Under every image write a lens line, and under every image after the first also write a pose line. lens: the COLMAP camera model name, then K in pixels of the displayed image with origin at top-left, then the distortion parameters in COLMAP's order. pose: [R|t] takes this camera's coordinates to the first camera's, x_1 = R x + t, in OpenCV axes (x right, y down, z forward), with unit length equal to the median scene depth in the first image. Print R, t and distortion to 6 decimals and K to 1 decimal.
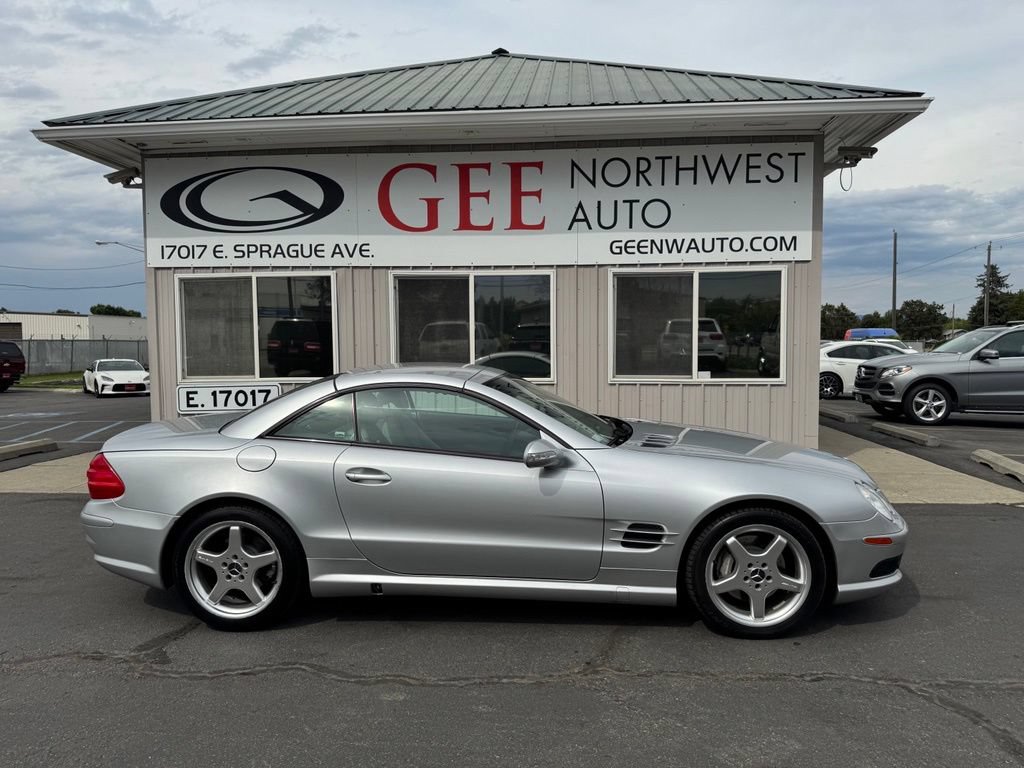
lens RADIAL K [[740.4, 0, 515.3], [0, 740.4, 381.5], [0, 0, 1]] dist [0.041342, -0.058411]
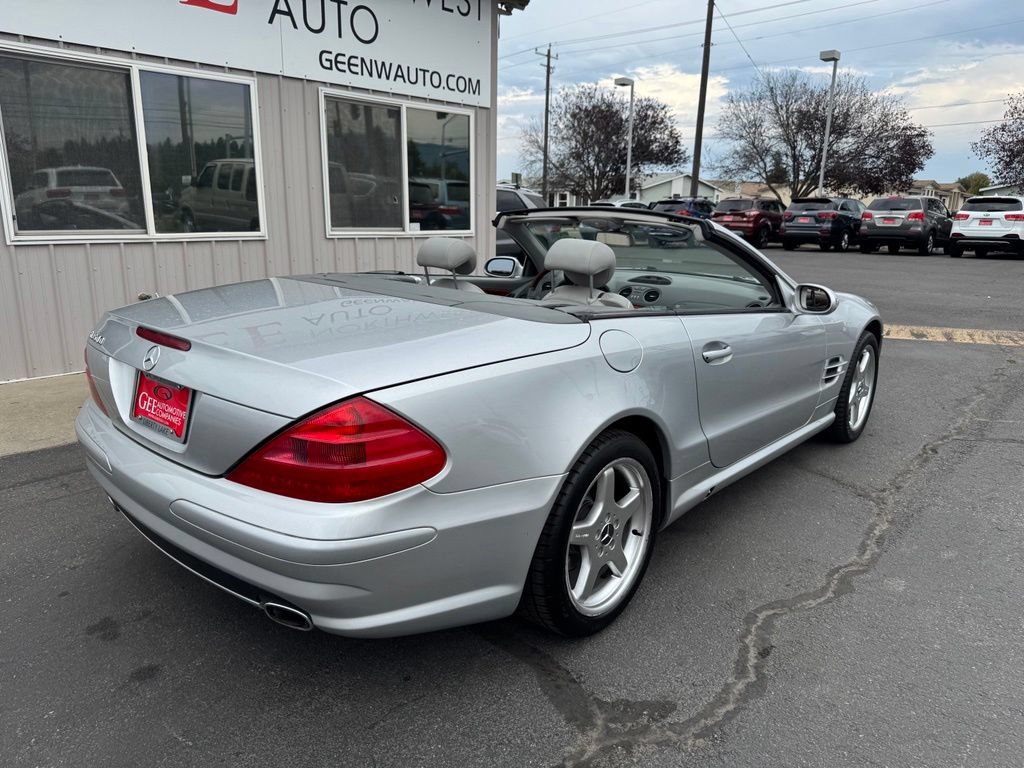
lens RADIAL K [[751.3, 0, 512.0], [0, 751.3, 384.0], [0, 0, 1]] dist [0.040599, -0.071916]
pose [[0.584586, -0.172338, 0.792817, -0.436434], [0.026425, 0.980706, 0.193696, 0.004291], [-0.810901, -0.092282, 0.577861, 0.351735]]
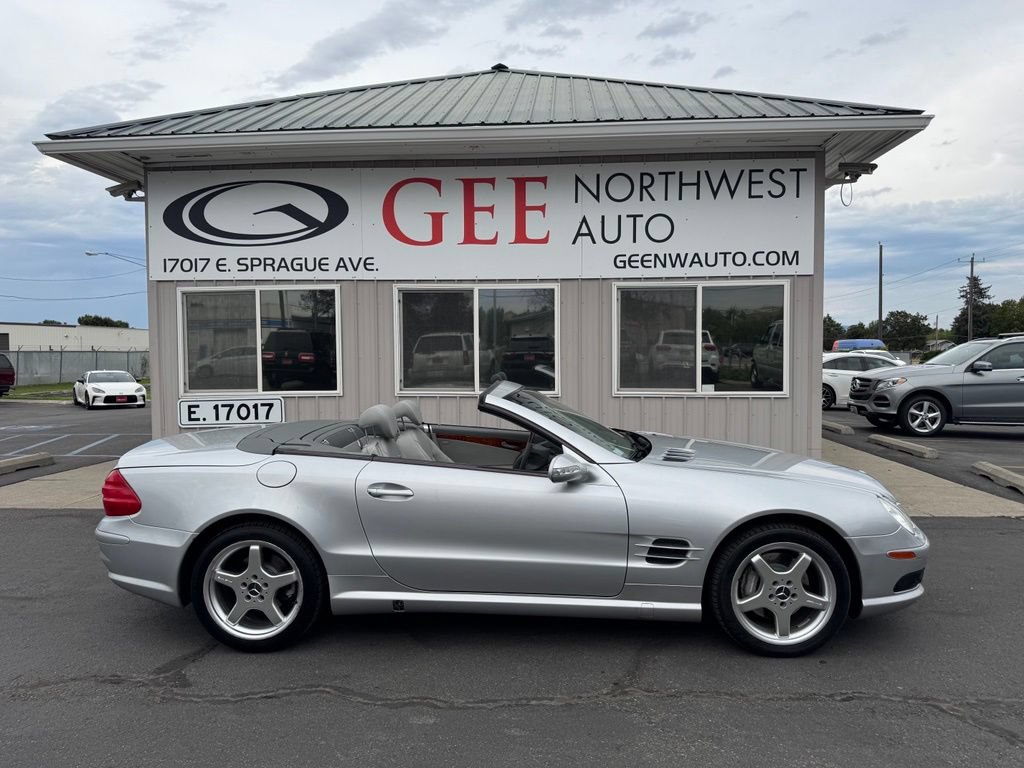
lens RADIAL K [[737.4, 0, 514.3], [0, 737.4, 378.4], [0, 0, 1]] dist [0.042514, -0.055364]
pose [[0.999881, -0.000774, 0.015391, -0.023008], [0.001041, 0.999849, -0.017347, -0.004925], [-0.015375, 0.017361, 0.999731, 0.002890]]
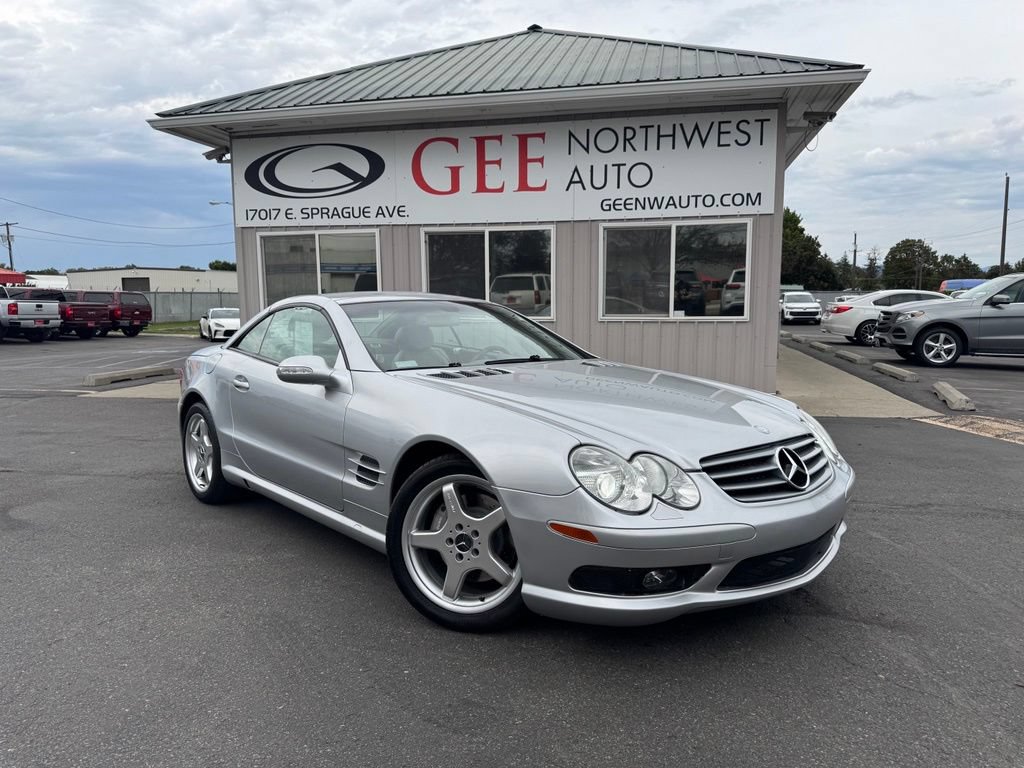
lens RADIAL K [[751.3, 0, 512.0], [0, 751.3, 384.0], [0, 0, 1]] dist [0.040599, -0.071916]
pose [[0.990047, 0.015234, -0.139913, 0.159765], [-0.006495, 0.998011, 0.062705, 0.029349], [0.140590, -0.061172, 0.988176, -0.223392]]
